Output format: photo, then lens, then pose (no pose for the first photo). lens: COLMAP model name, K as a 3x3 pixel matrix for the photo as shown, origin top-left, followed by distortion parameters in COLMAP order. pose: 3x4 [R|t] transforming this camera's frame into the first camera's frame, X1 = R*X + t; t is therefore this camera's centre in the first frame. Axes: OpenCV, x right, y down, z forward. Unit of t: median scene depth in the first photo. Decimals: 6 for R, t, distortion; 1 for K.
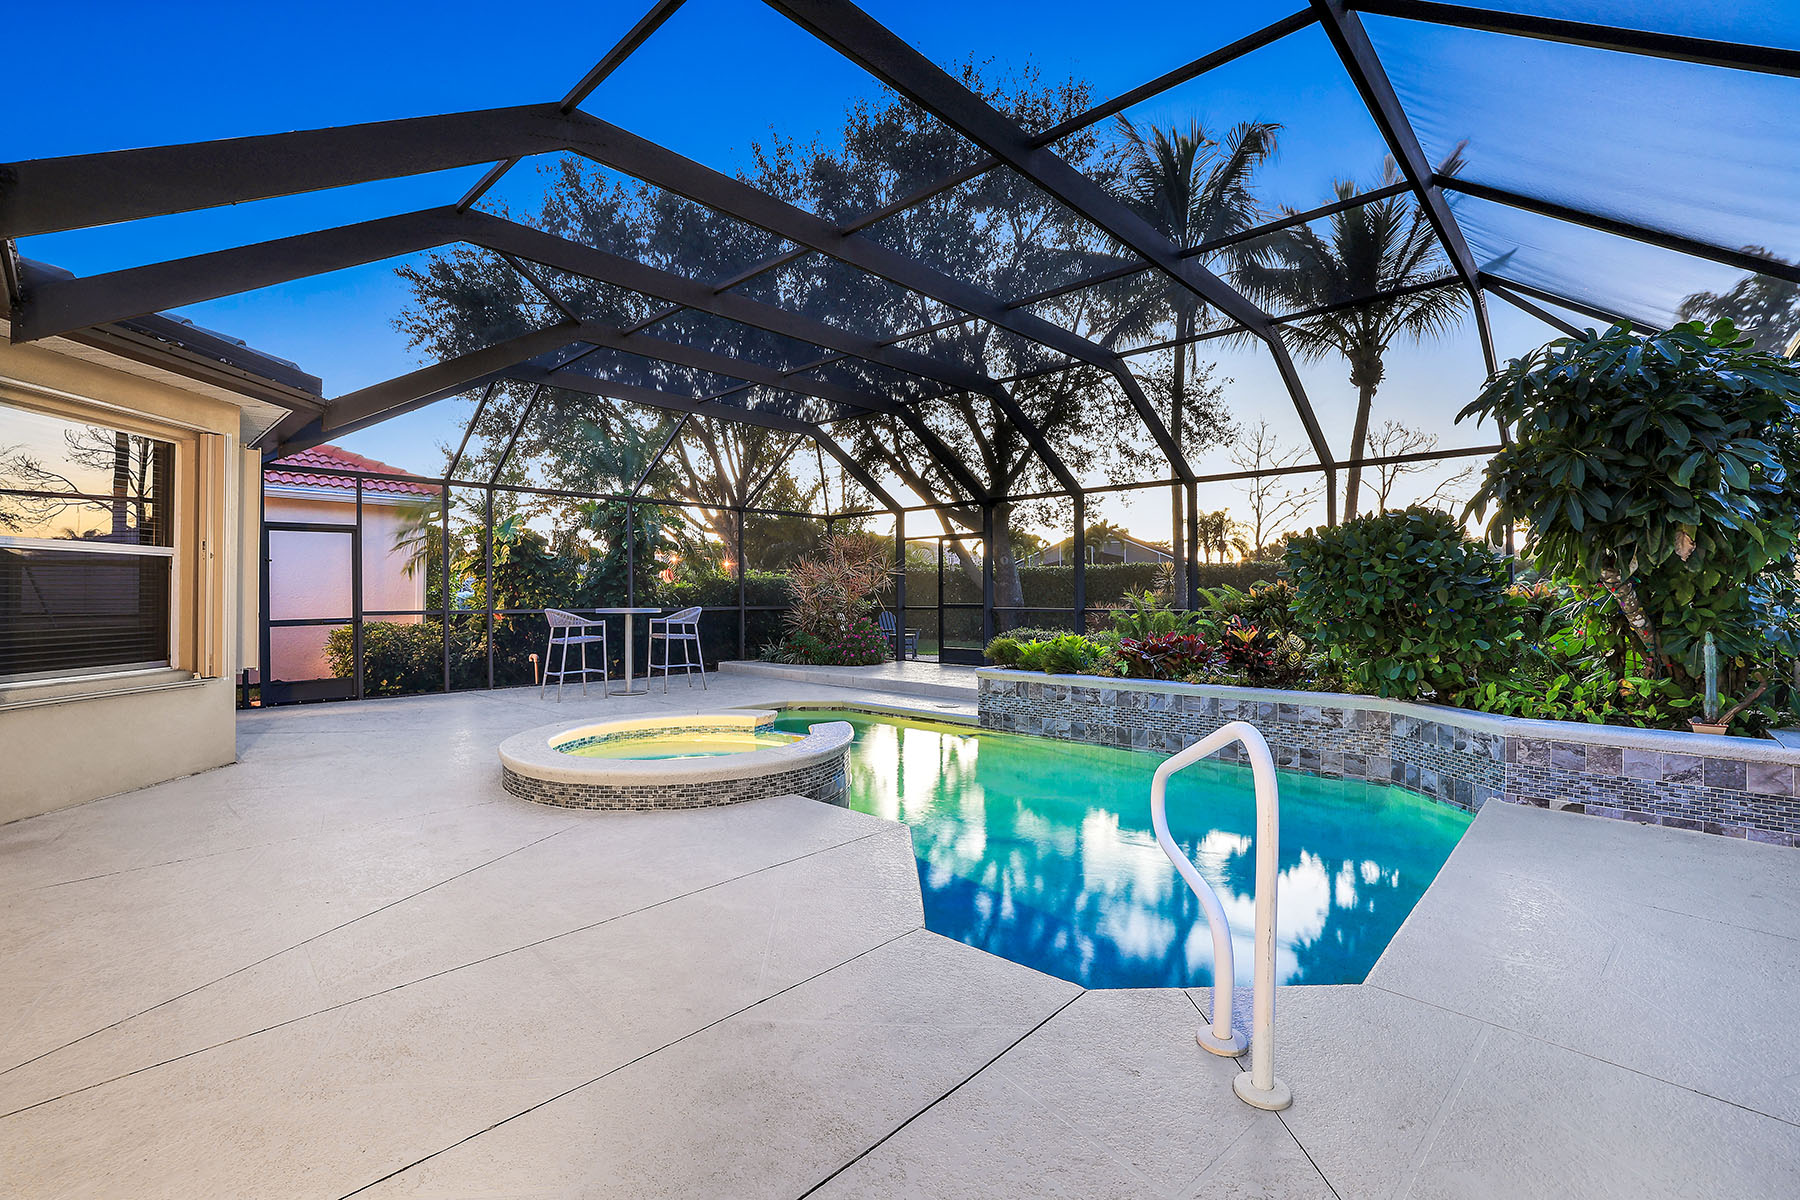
lens RADIAL K [[790.3, 0, 901.0], [0, 790.3, 581.8], [0, 0, 1]] dist [-0.049861, 0.020058]
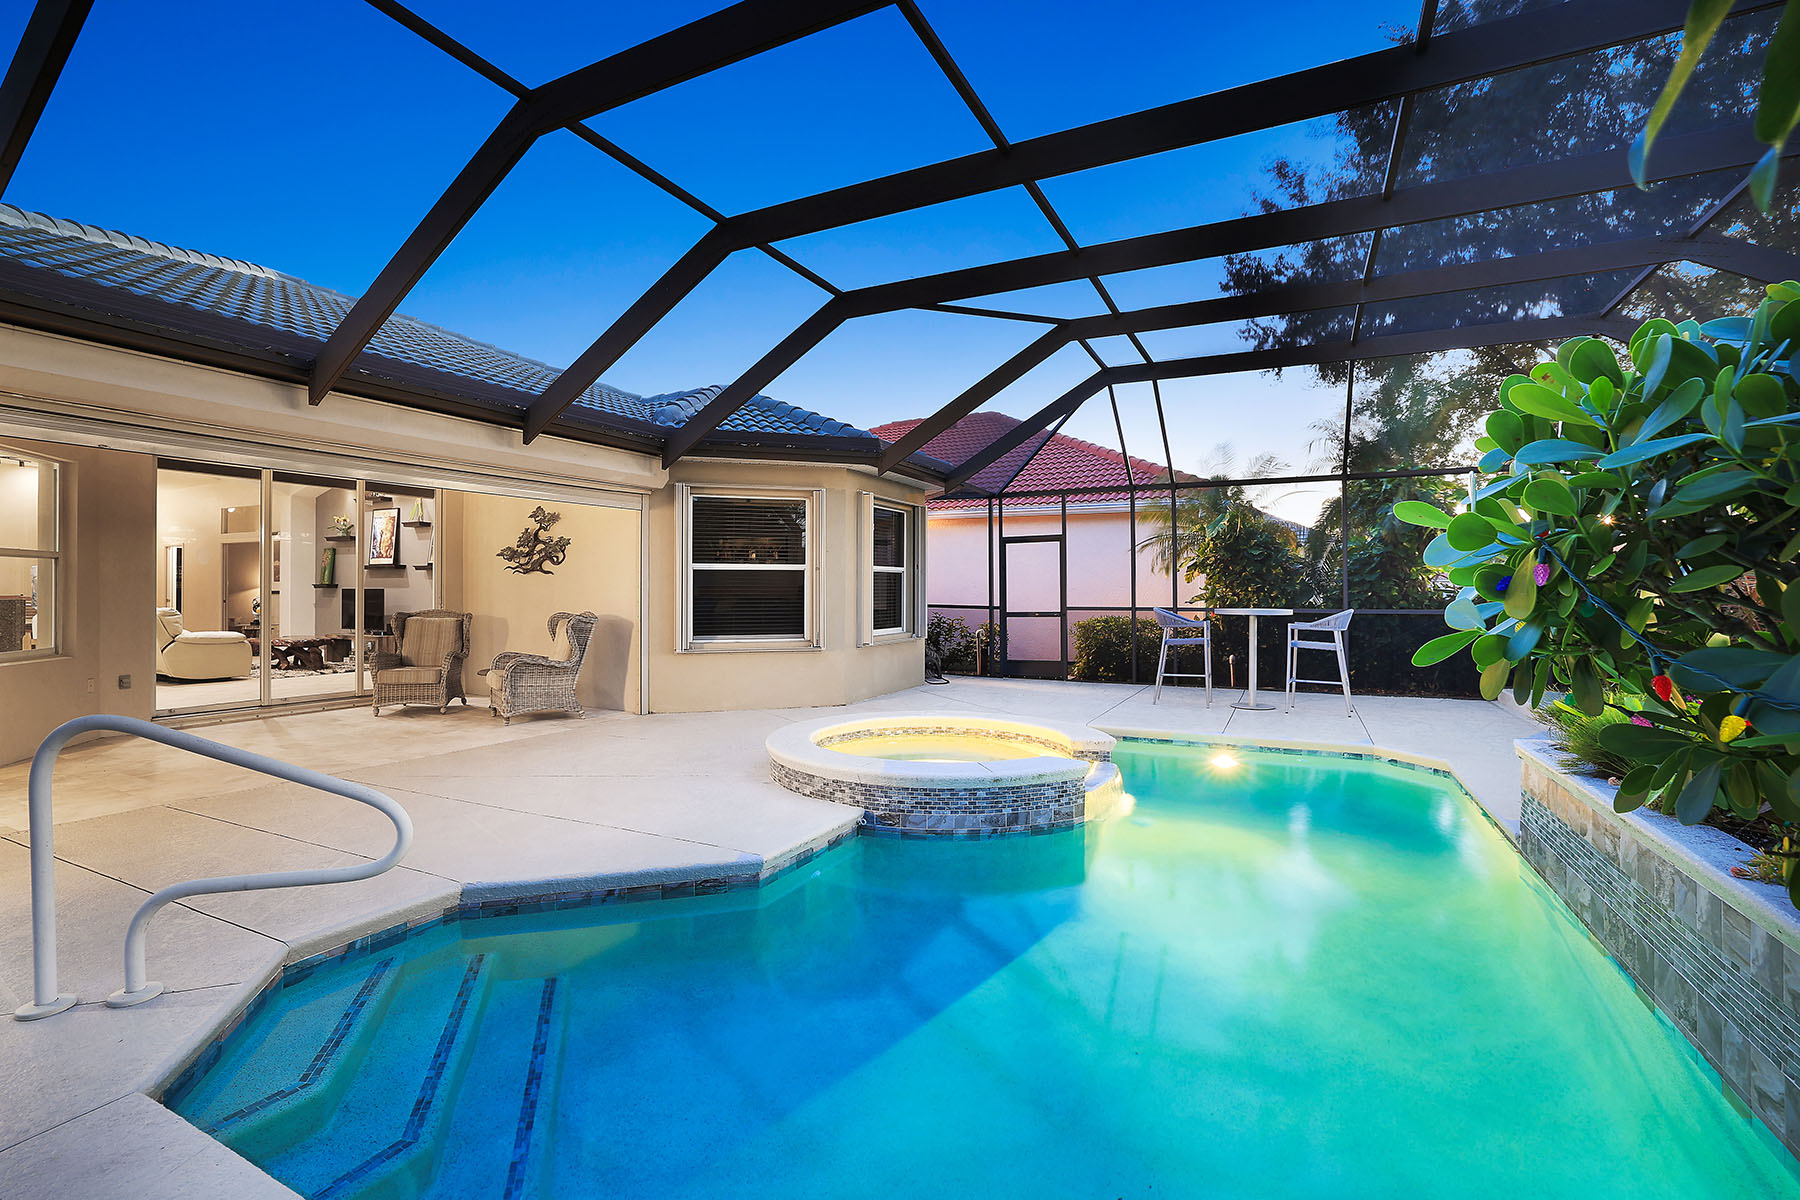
lens RADIAL K [[790.3, 0, 901.0], [0, 790.3, 581.8], [0, 0, 1]] dist [-0.049861, 0.020058]
pose [[0.292268, -0.009078, -0.956293, 0.389465], [0.014464, 0.999883, -0.005071, 0.002925], [0.956227, -0.012350, 0.292365, 0.409106]]
